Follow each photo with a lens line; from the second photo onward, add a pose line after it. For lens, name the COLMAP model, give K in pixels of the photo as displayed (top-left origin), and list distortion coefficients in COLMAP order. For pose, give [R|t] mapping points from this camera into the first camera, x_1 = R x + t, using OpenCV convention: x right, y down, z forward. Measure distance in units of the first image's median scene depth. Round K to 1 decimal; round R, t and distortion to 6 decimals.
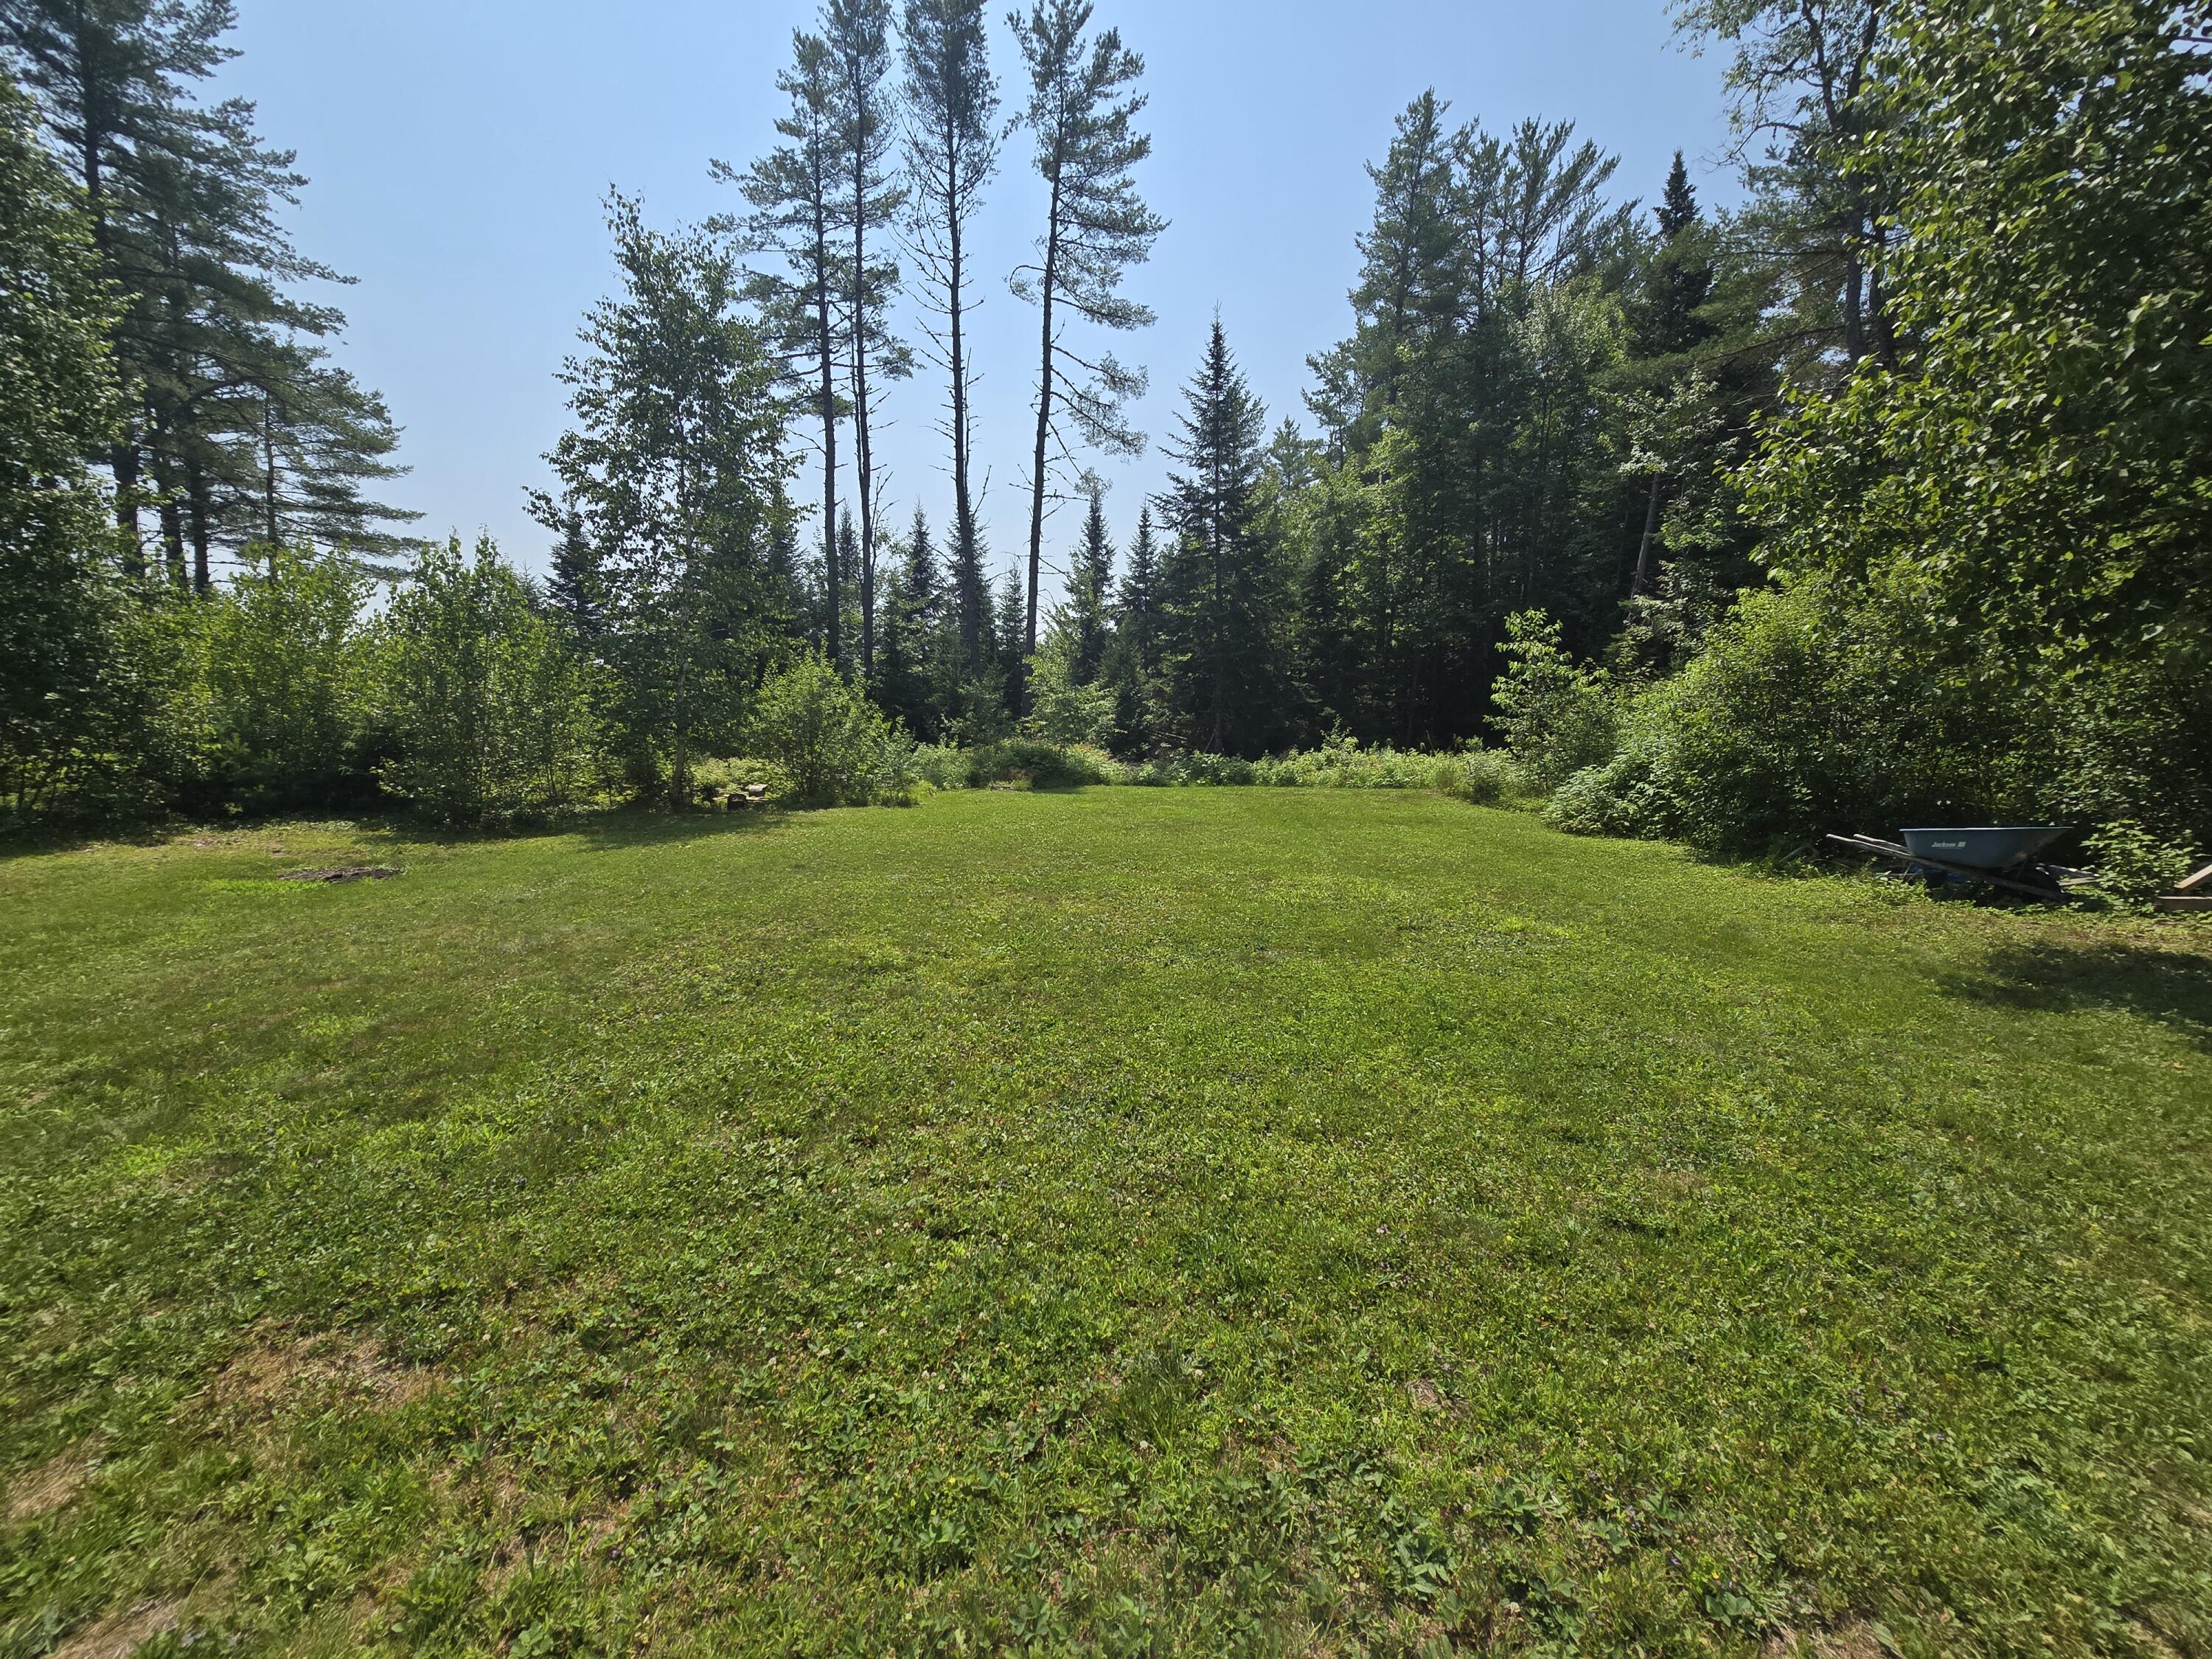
lens RADIAL K [[904.0, 0, 1118.2], [0, 904.0, 831.1], [0, 0, 1]] dist [-0.005692, 0.000839]
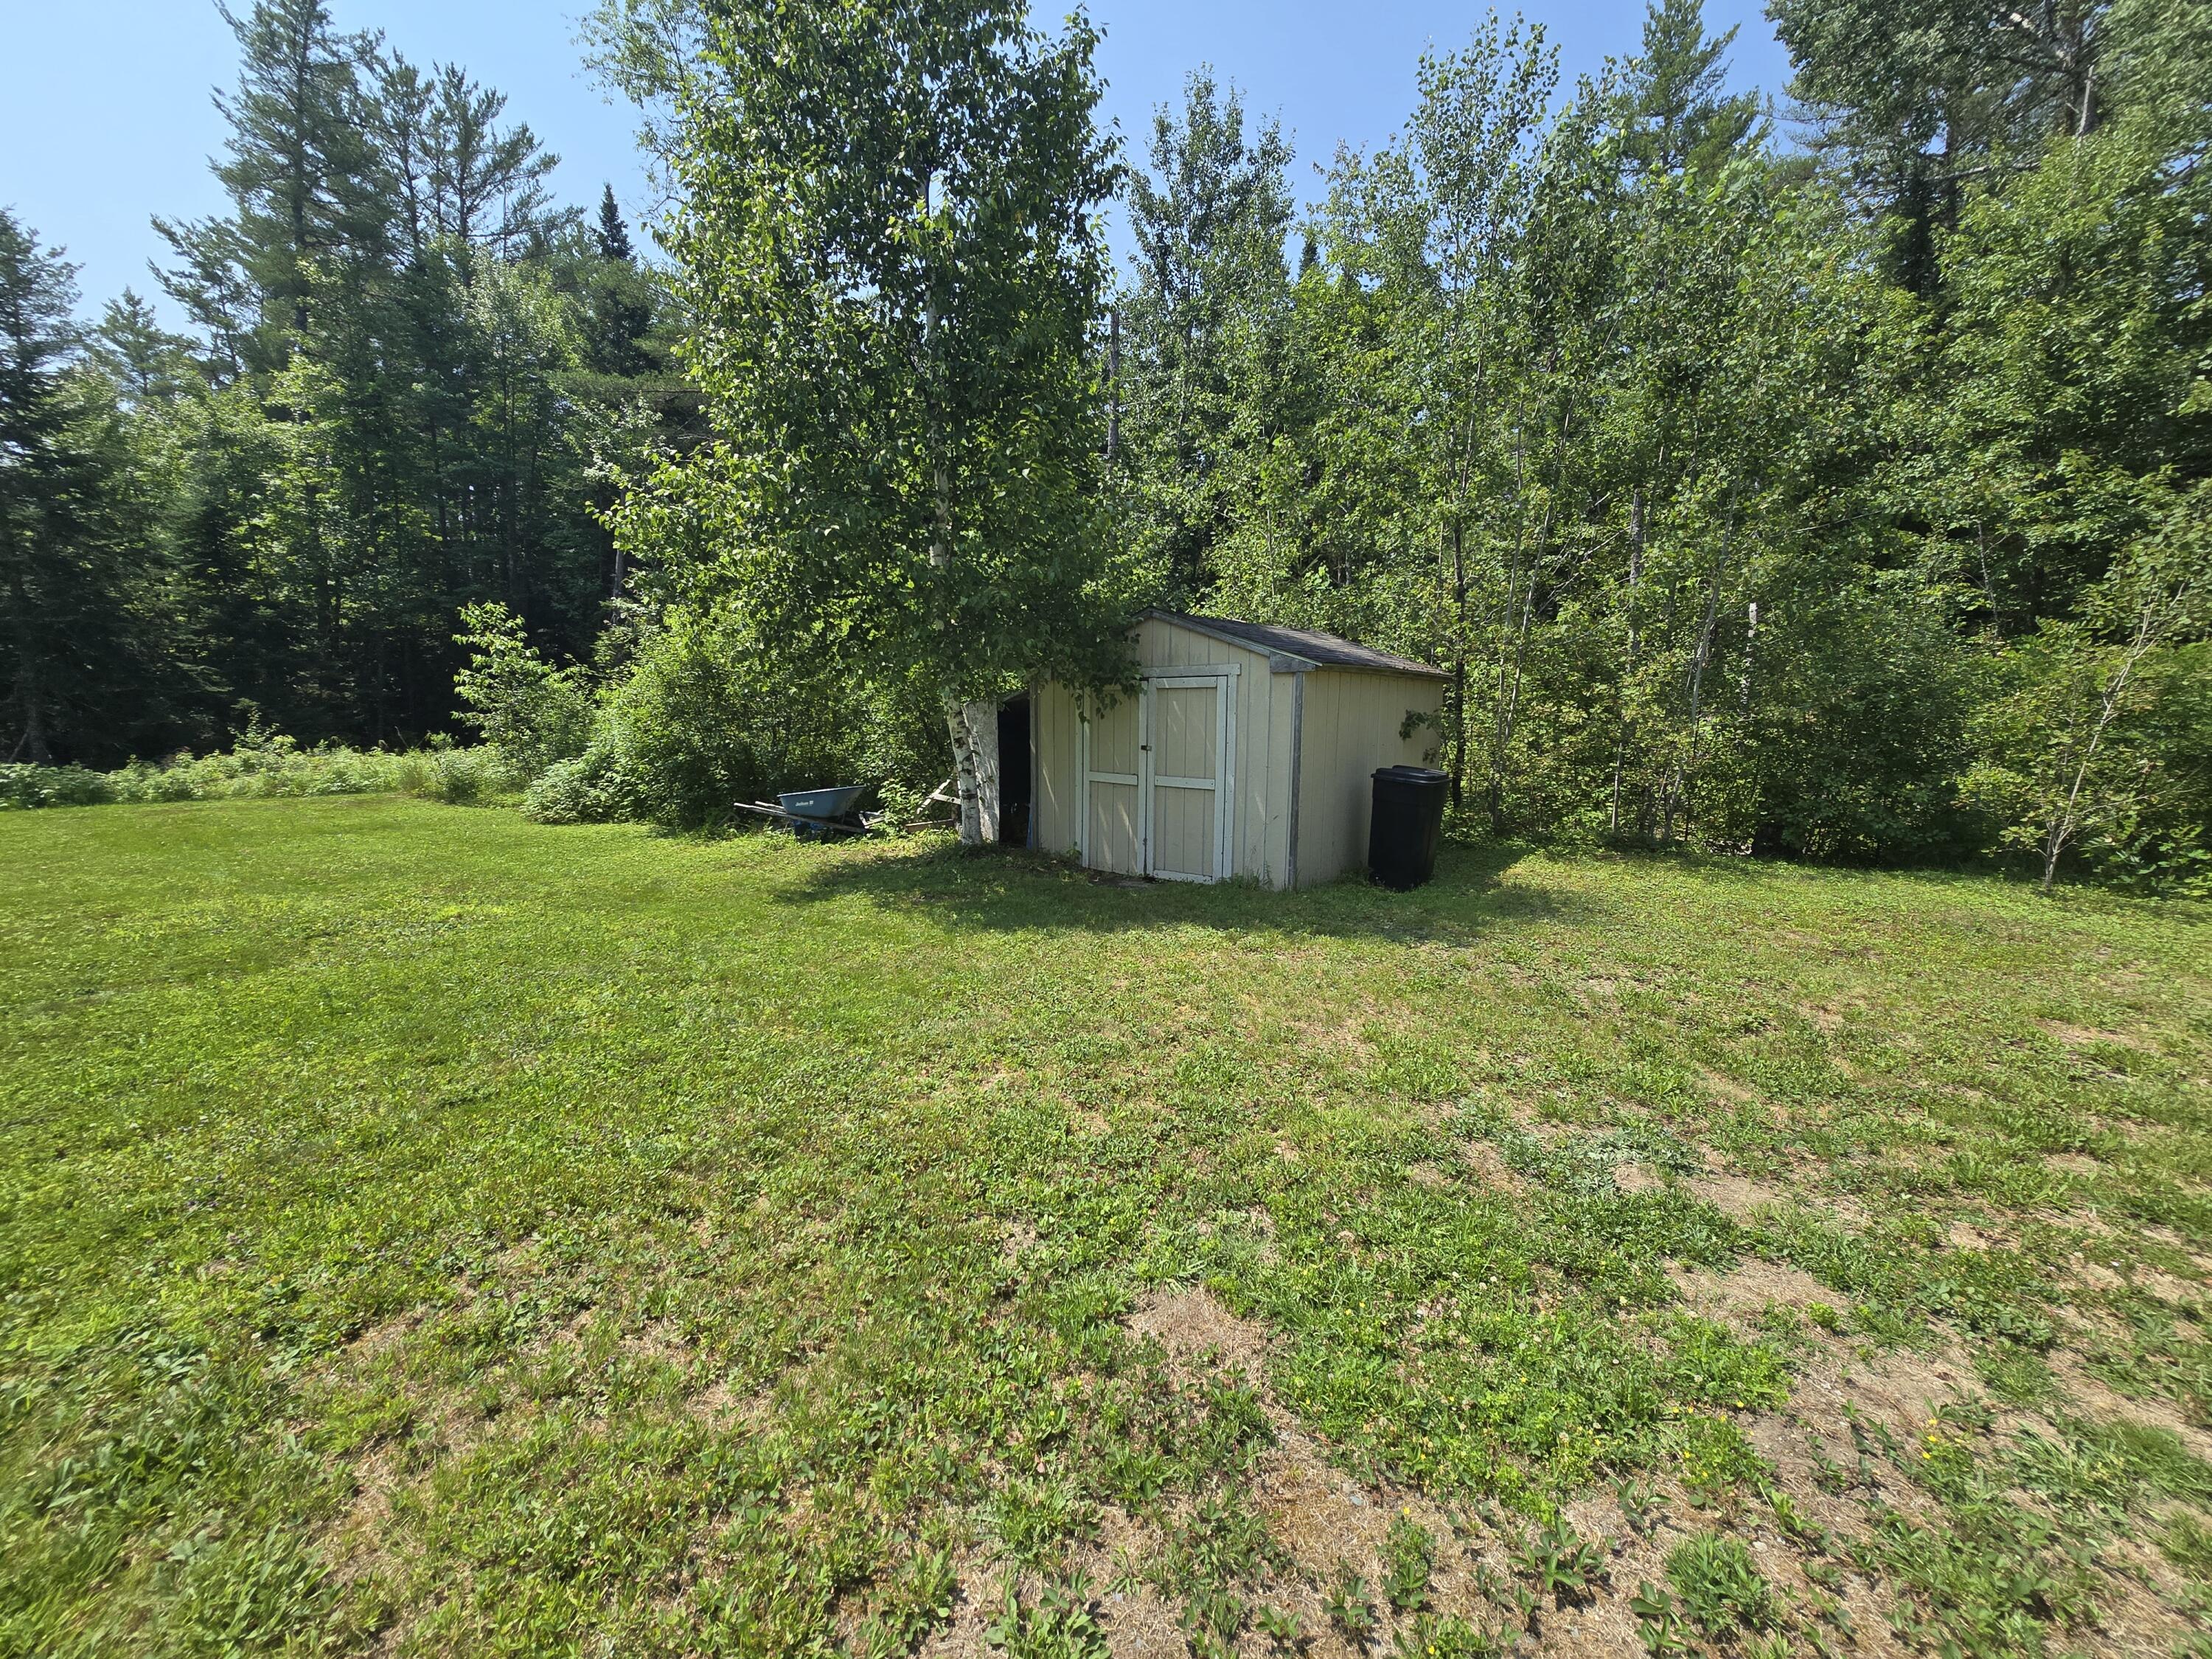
lens RADIAL K [[904.0, 0, 1103.3], [0, 904.0, 824.0], [0, 0, 1]] dist [-0.005692, 0.000839]
pose [[0.566609, -0.096955, 0.818263, 0.005151], [0.098155, 0.993924, 0.049801, 0.005100], [-0.818120, 0.052099, 0.572683, -0.044777]]
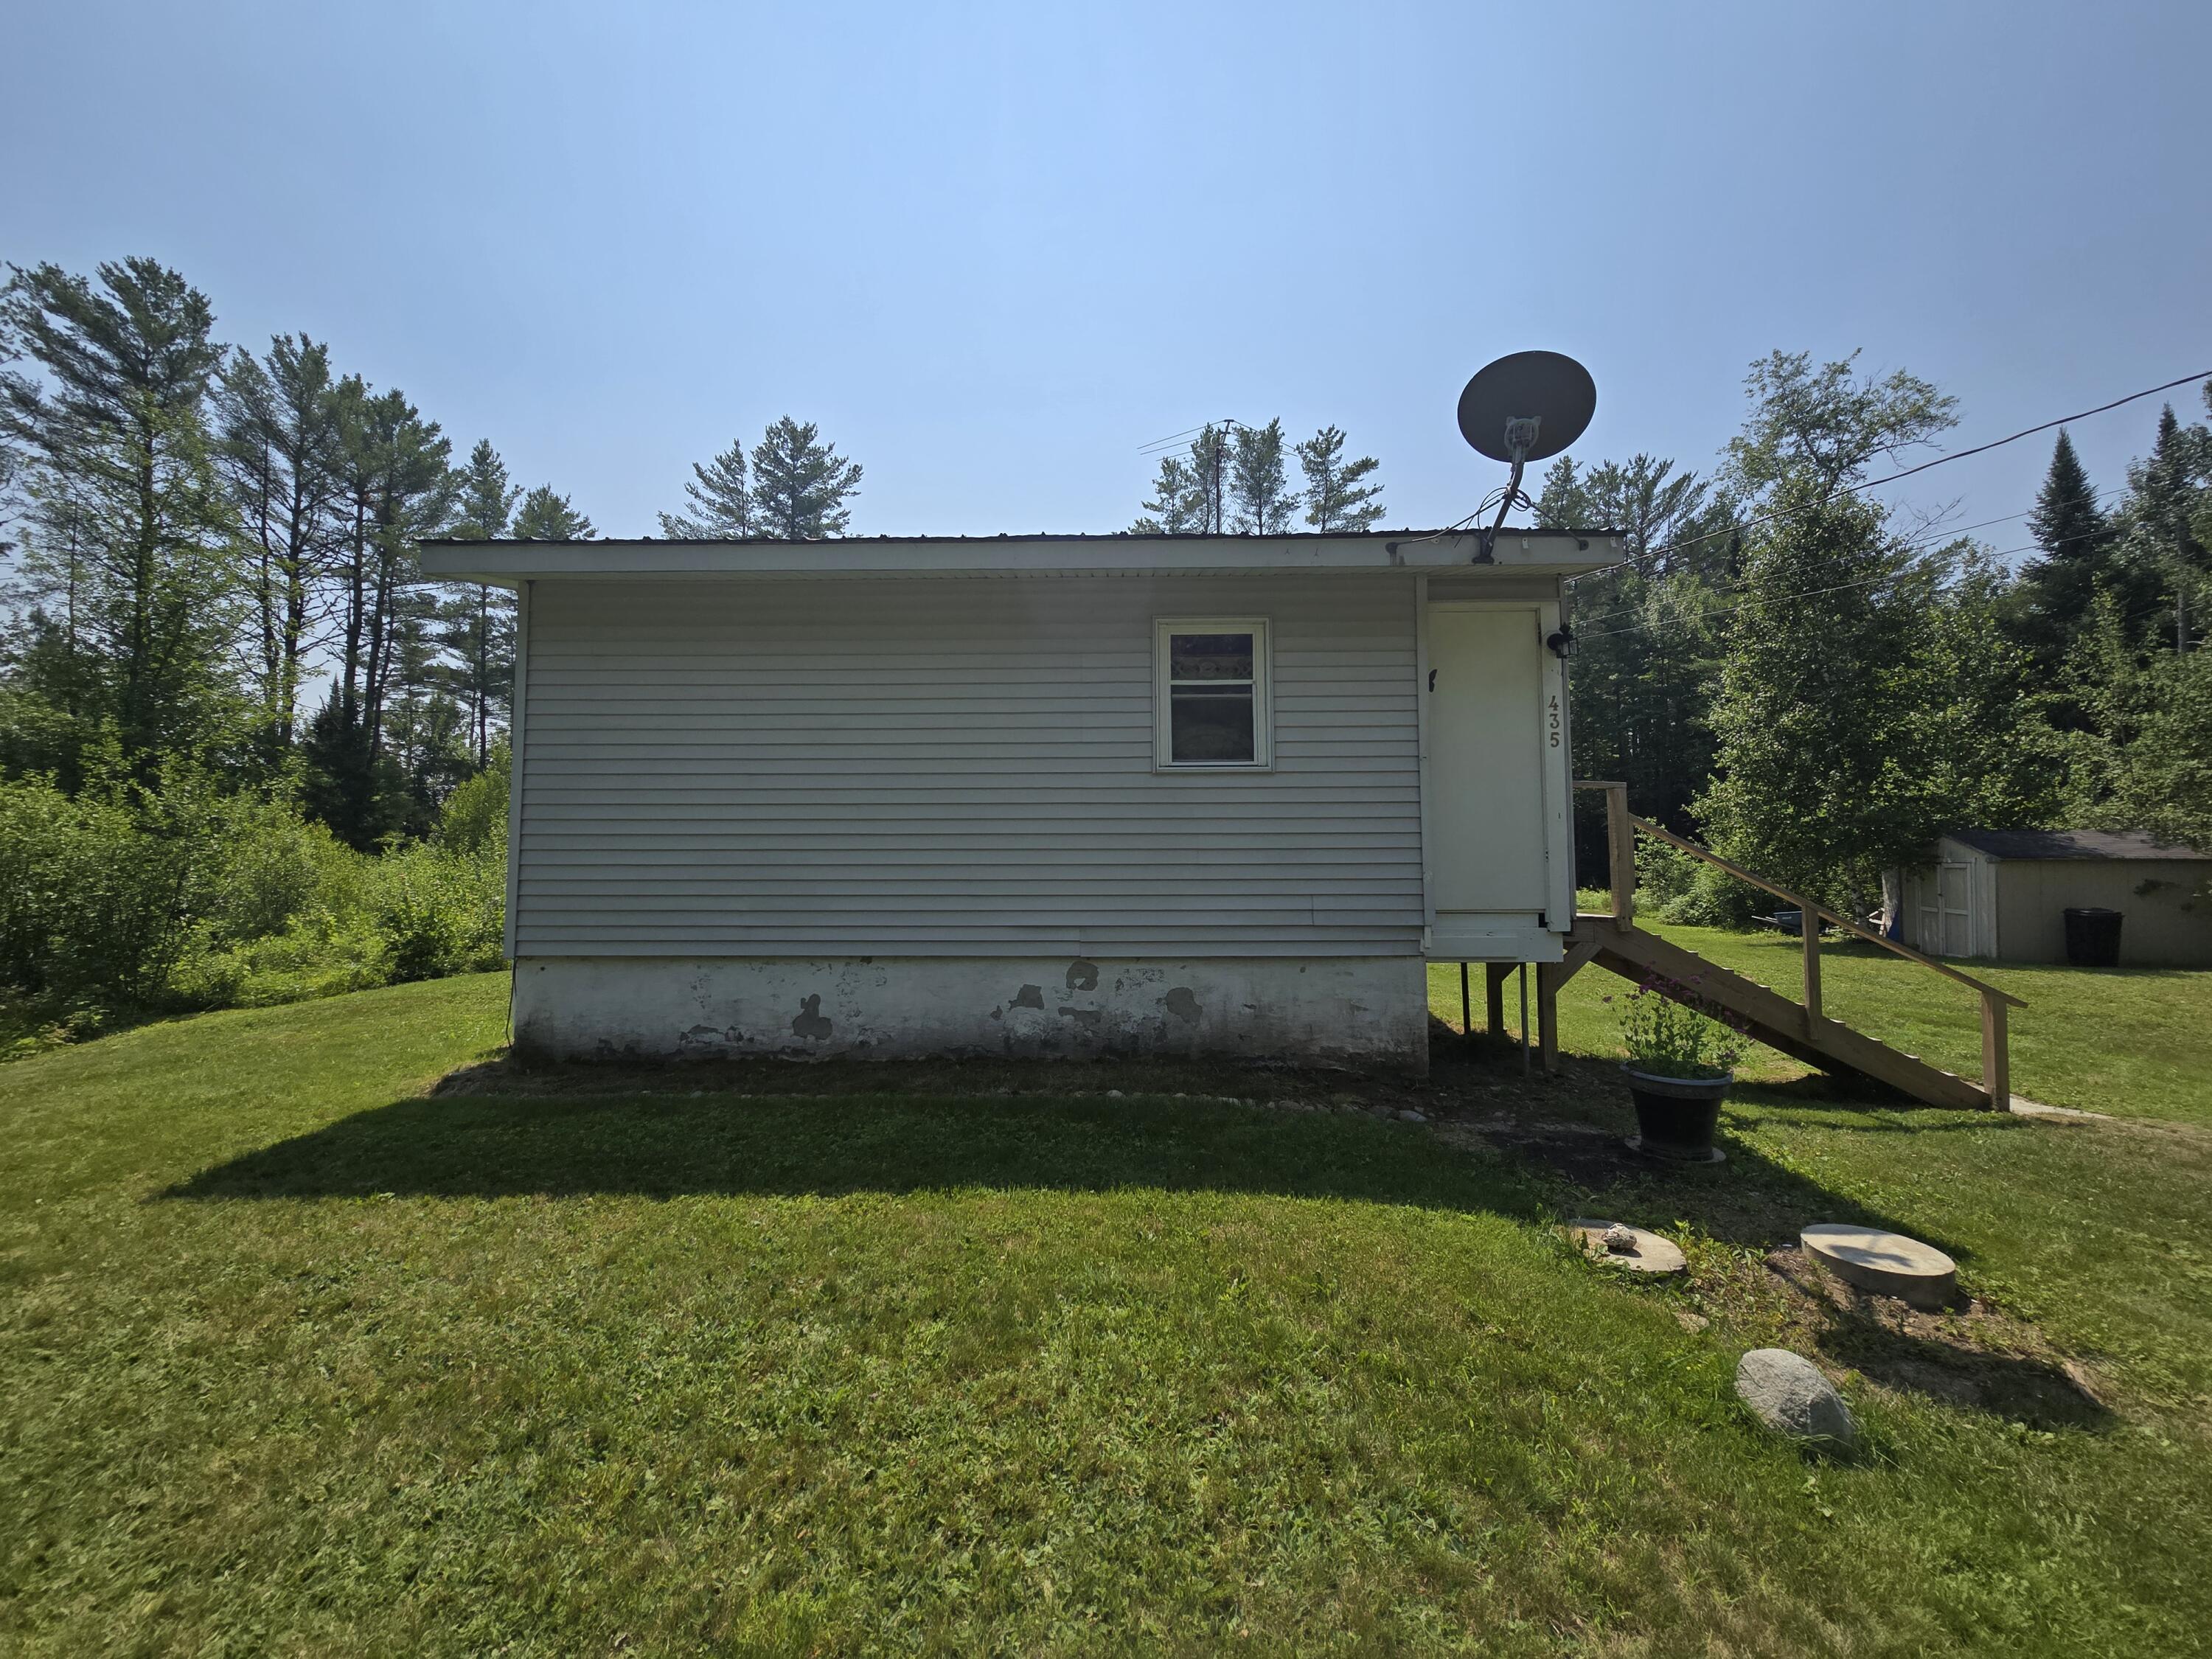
lens RADIAL K [[904.0, 0, 1107.8], [0, 904.0, 815.2], [0, 0, 1]] dist [-0.005692, 0.000839]
pose [[0.987577, -0.000181, -0.157133, -0.199037], [-0.026862, 0.985085, -0.169958, 0.058035], [0.154820, 0.172067, 0.972843, -0.547955]]
